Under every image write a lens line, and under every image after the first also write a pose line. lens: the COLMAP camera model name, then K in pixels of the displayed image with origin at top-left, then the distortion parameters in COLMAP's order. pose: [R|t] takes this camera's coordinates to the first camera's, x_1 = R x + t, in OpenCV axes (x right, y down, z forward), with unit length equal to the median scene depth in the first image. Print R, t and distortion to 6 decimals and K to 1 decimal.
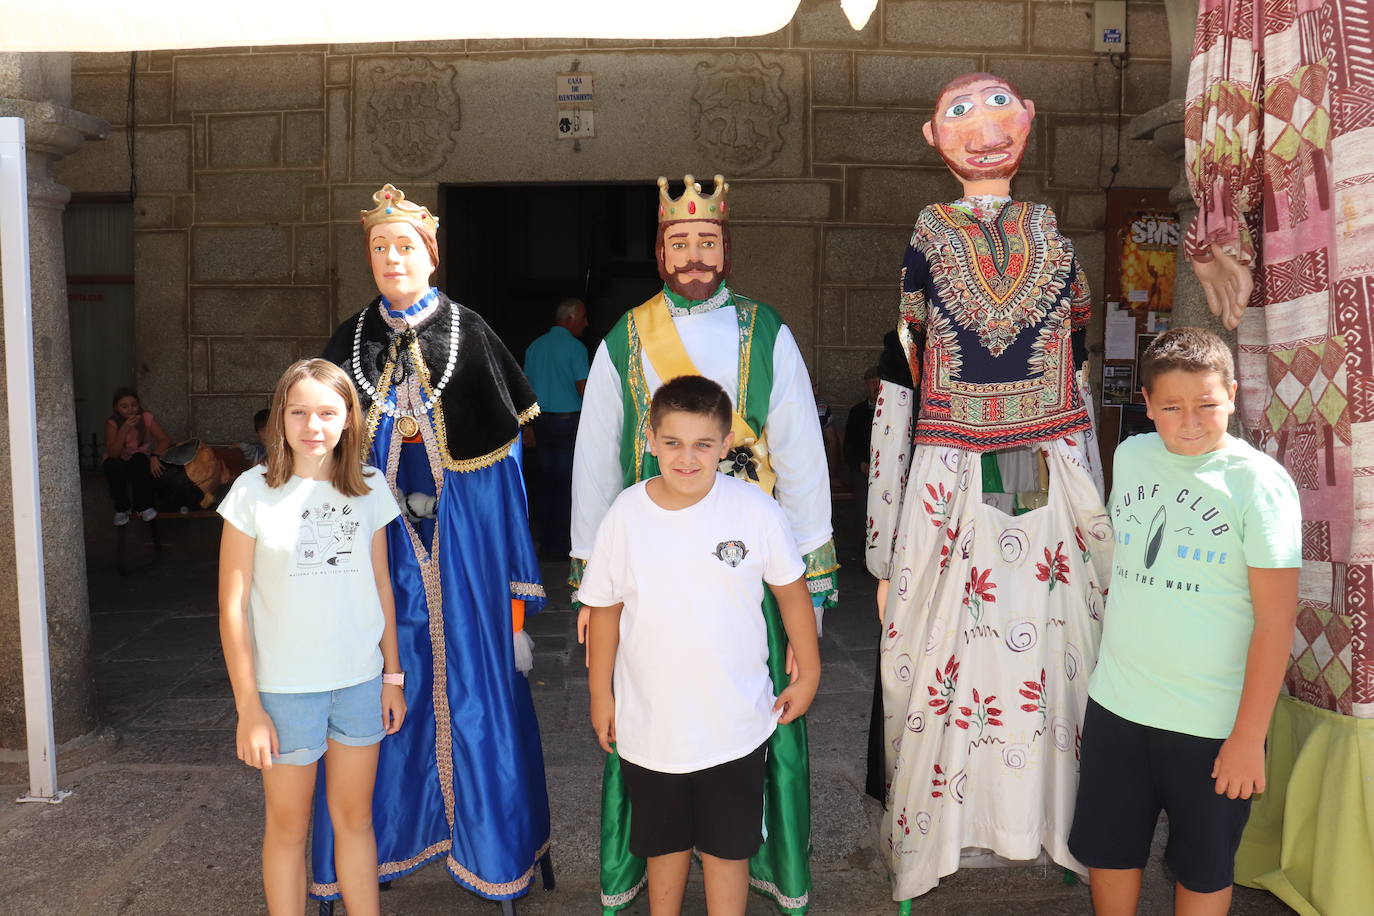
lens RADIAL K [[1149.4, 0, 691.1], [0, 1149.4, 456.7], [0, 0, 1]] dist [-0.164740, 0.143914]
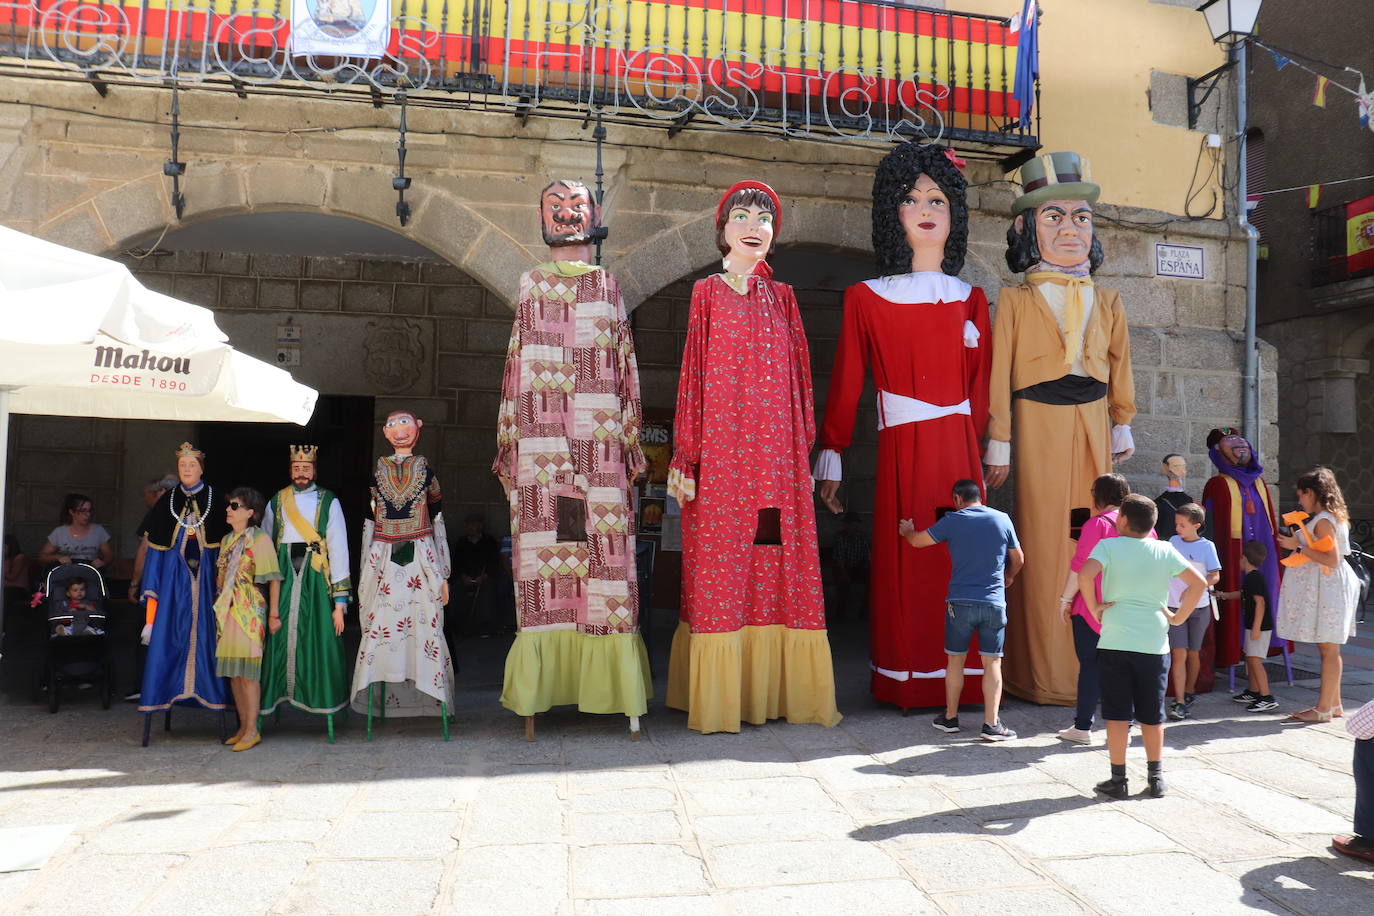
lens RADIAL K [[1149.4, 0, 674.3], [0, 1149.4, 457.6], [0, 0, 1]] dist [-0.164740, 0.143914]
pose [[0.979471, 0.027502, 0.199702, 0.328987], [-0.001343, 0.991518, -0.129962, 0.138324], [-0.201582, 0.127026, 0.971200, -1.770962]]
